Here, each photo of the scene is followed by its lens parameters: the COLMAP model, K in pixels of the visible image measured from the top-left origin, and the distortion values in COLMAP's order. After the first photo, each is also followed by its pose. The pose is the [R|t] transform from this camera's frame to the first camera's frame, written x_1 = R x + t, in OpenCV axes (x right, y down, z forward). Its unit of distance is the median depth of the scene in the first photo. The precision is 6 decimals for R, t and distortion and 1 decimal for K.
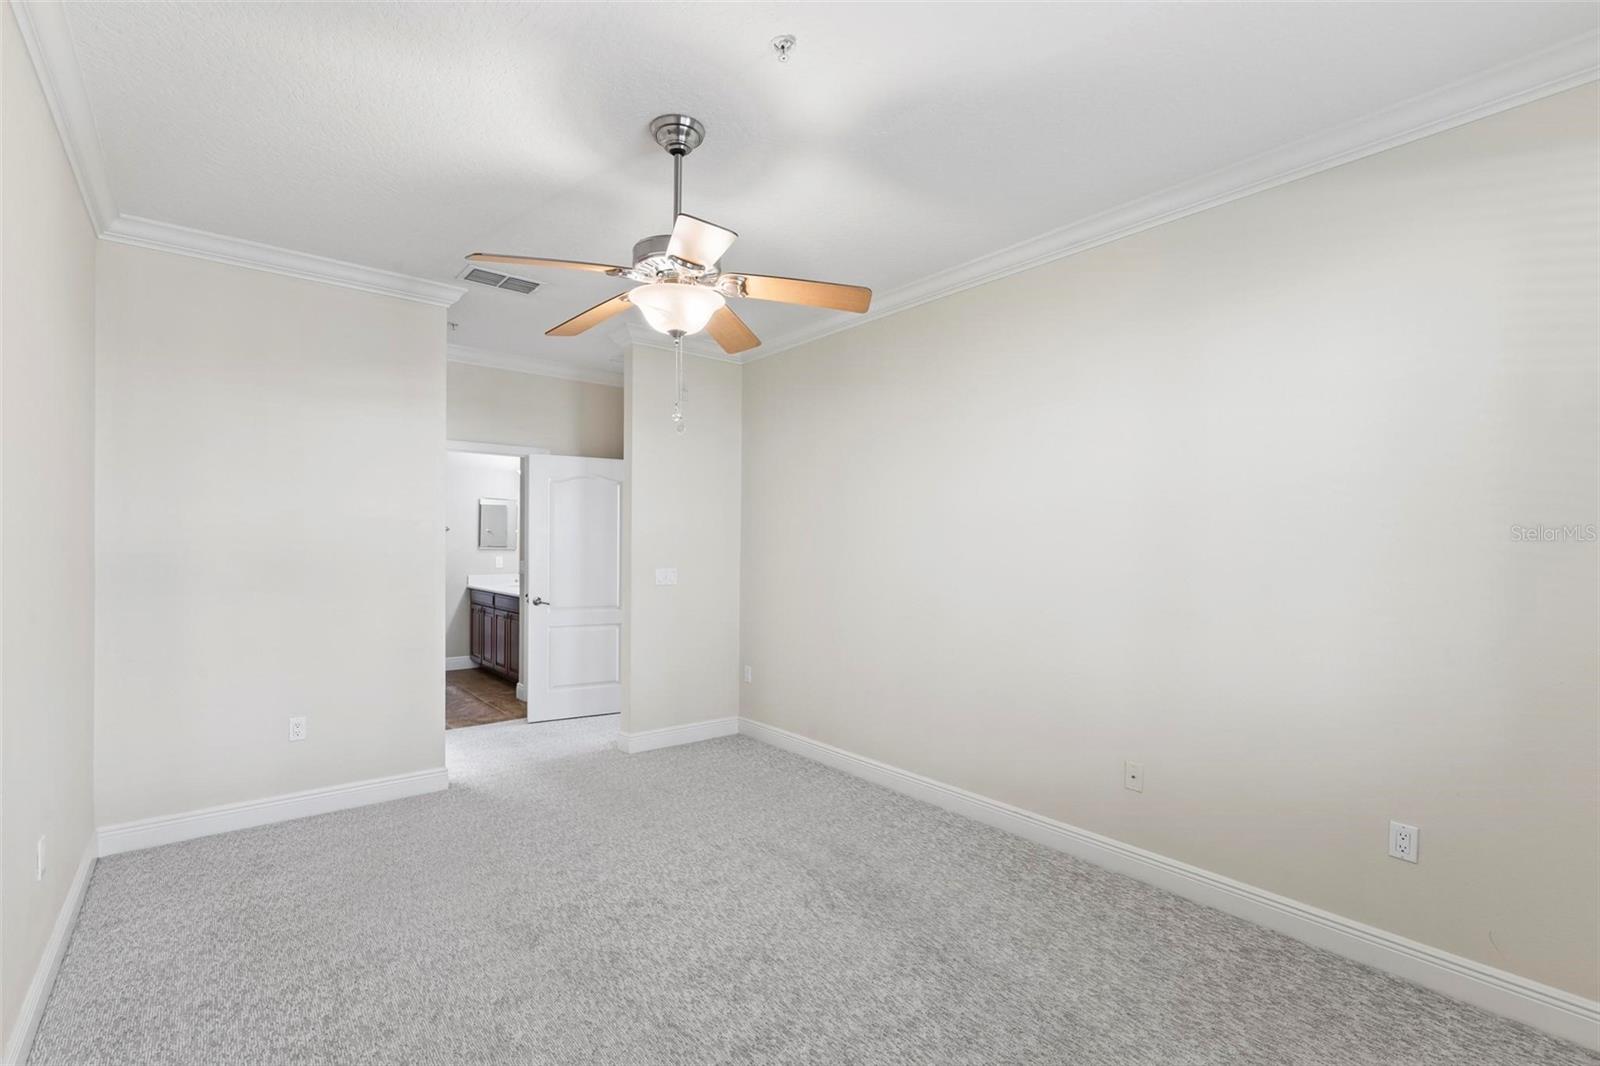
lens RADIAL K [[718.2, 0, 795.2], [0, 718.2, 543.9], [0, 0, 1]] dist [0.004158, 0.000224]
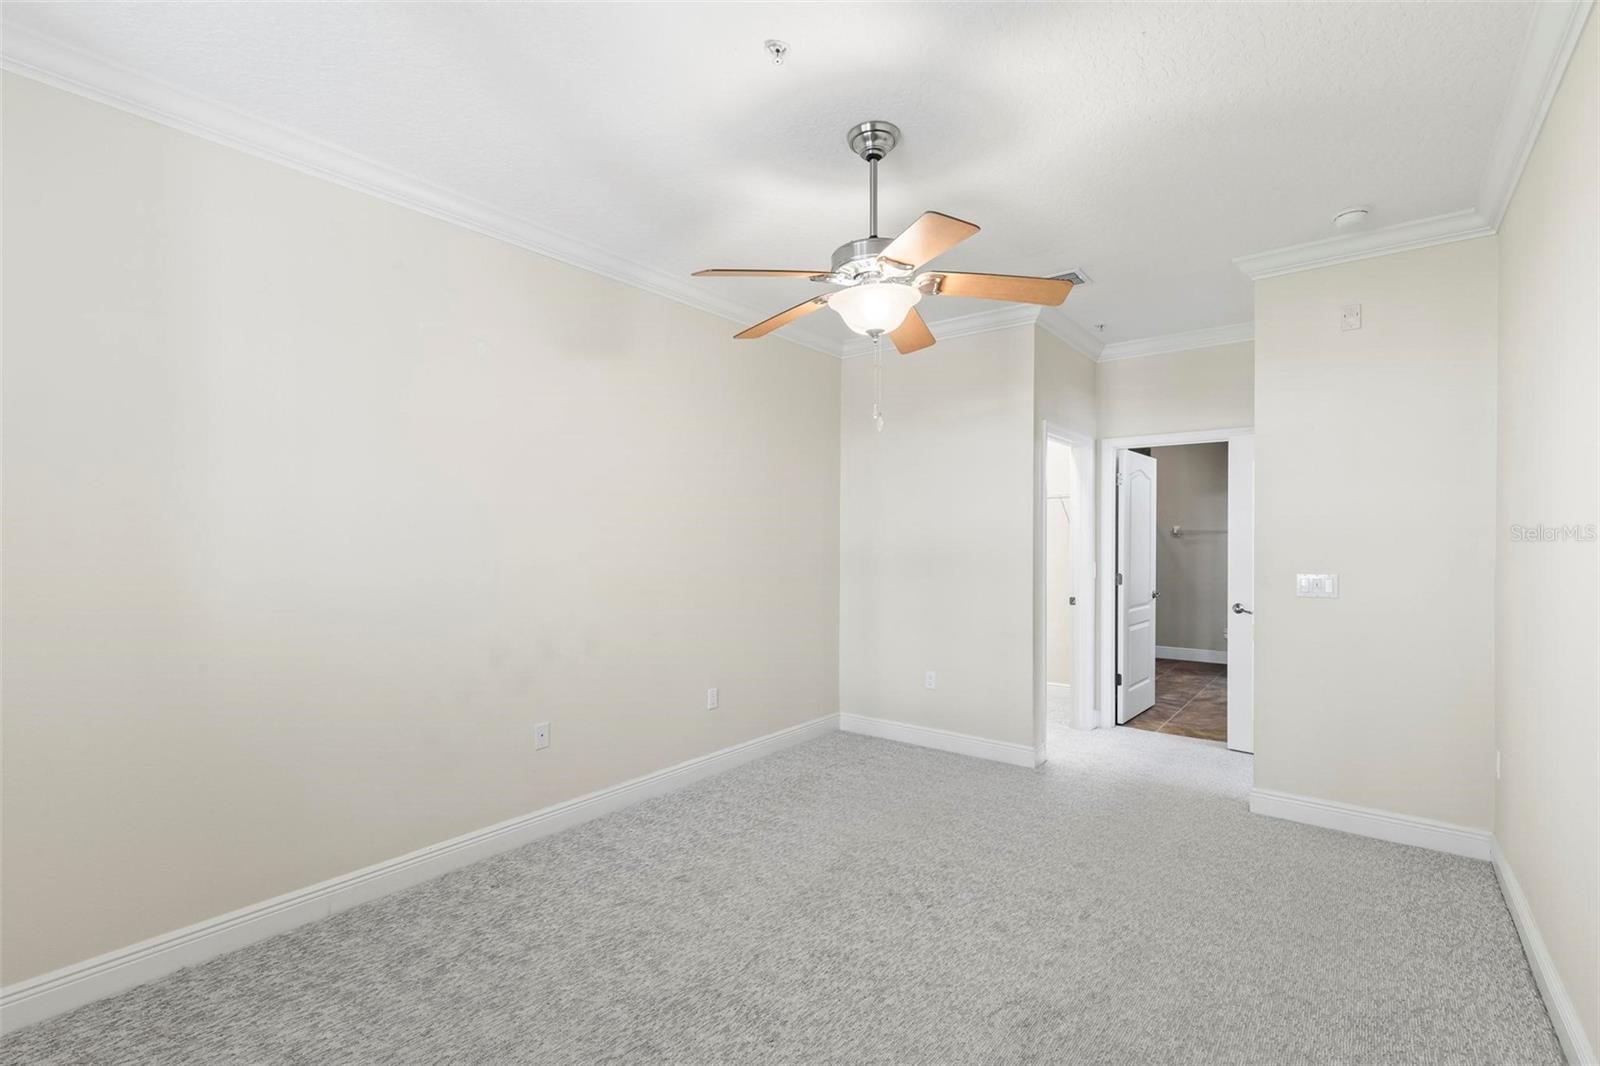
lens RADIAL K [[728.6, 0, 800.0], [0, 728.6, 533.0], [0, 0, 1]] dist [0.002193, 0.000238]
pose [[0.225783, -0.012277, -0.974100, 0.553461], [-0.002503, 0.999910, -0.013183, 0.004036], [0.974174, 0.005414, 0.225732, 0.448357]]
